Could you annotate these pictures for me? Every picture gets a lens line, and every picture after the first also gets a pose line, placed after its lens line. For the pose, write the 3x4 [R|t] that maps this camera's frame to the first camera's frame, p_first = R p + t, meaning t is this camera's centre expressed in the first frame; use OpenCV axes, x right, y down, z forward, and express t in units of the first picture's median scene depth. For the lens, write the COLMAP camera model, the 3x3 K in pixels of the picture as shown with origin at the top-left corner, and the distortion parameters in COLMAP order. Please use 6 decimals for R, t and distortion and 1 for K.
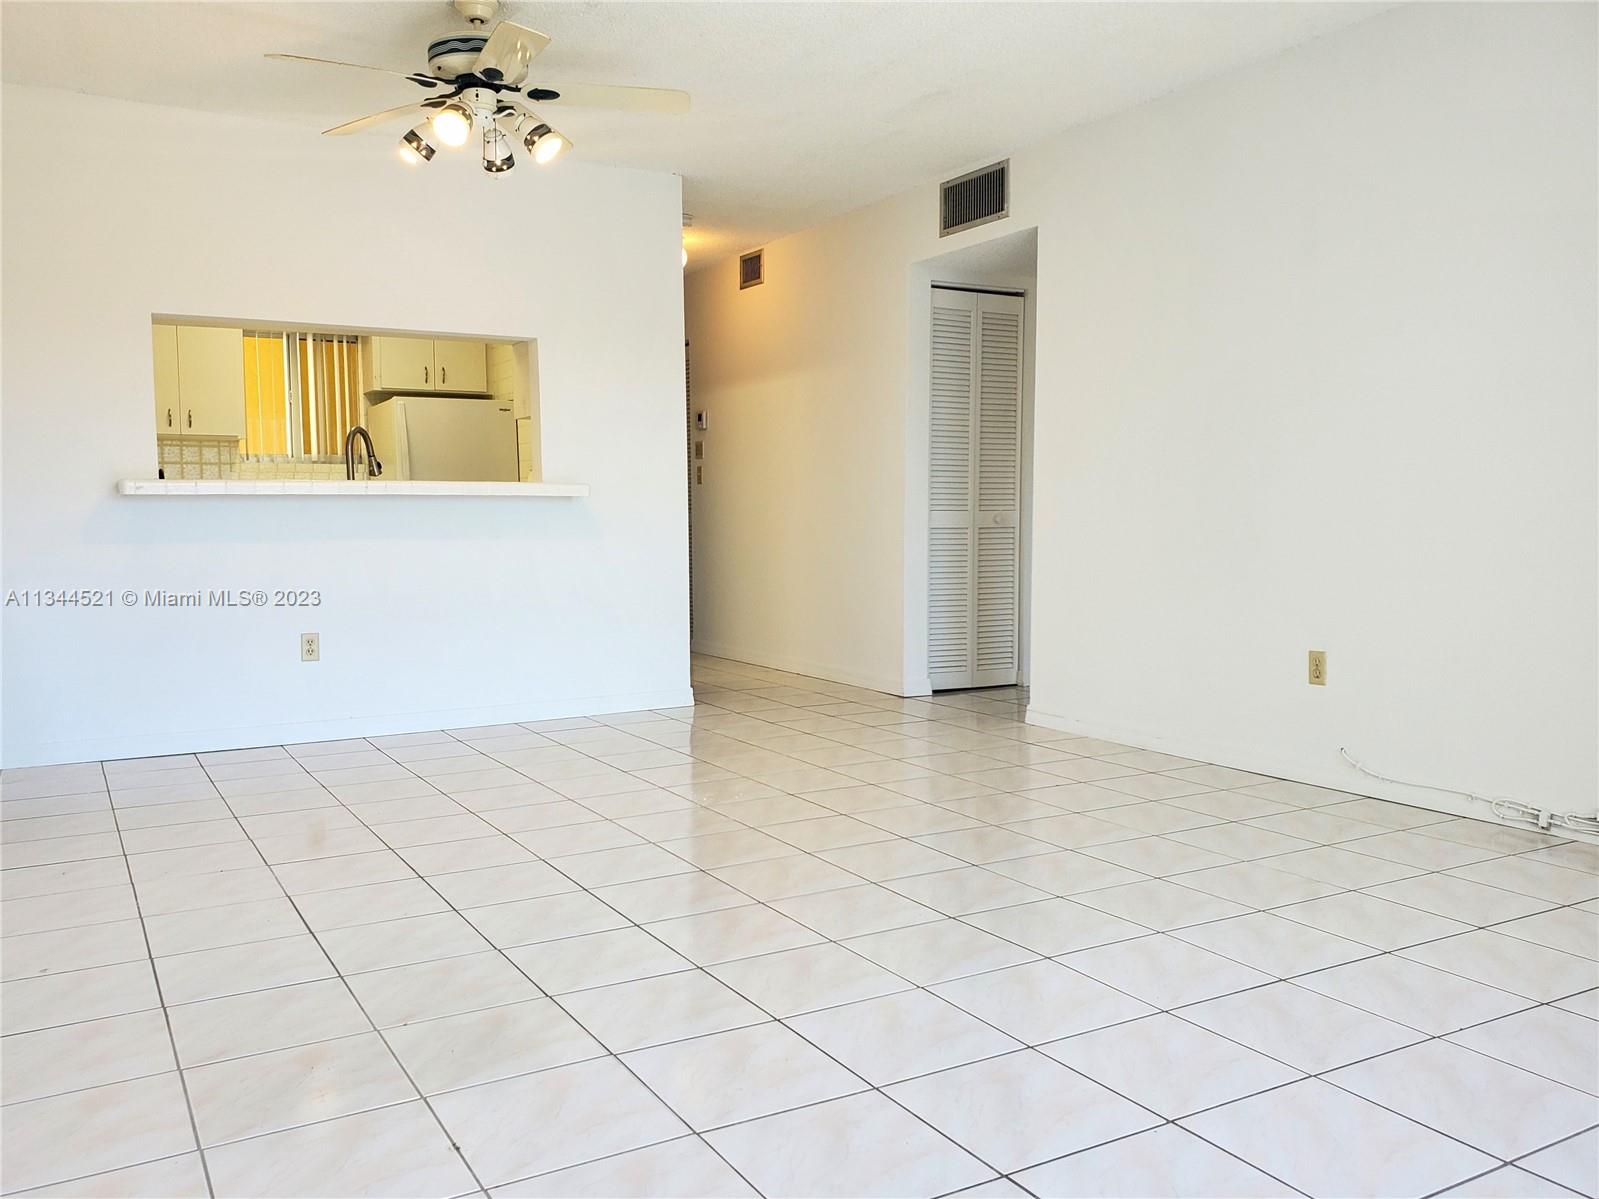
lens RADIAL K [[1309.8, 0, 798.7], [0, 1309.8, 612.3], [0, 0, 1]] dist [0.000507, -0.051491]
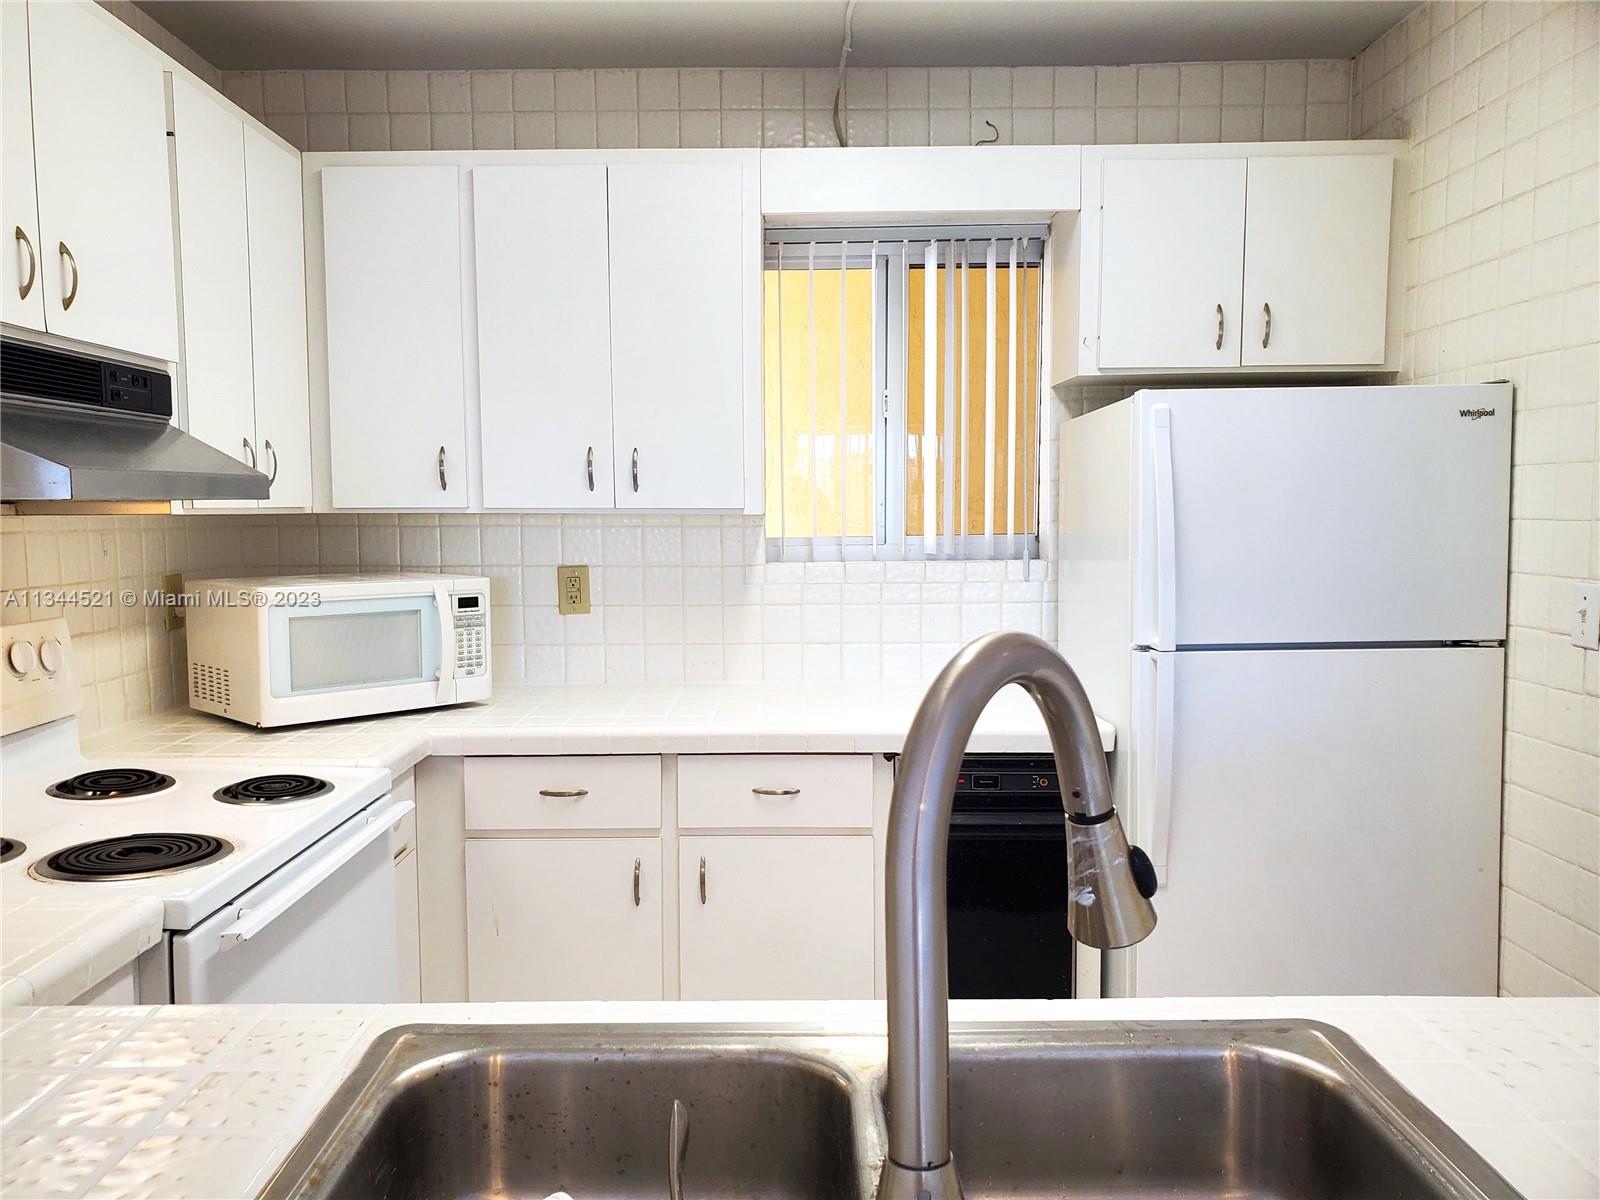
lens RADIAL K [[1214.0, 0, 786.8], [0, 1214.0, 603.2], [0, 0, 1]] dist [0.047924, -0.000243]
pose [[0.862472, 0.037137, -0.504740, -0.212854], [-0.032520, 0.999310, 0.017957, -0.105704], [0.505059, 0.000927, 0.863085, 0.640396]]
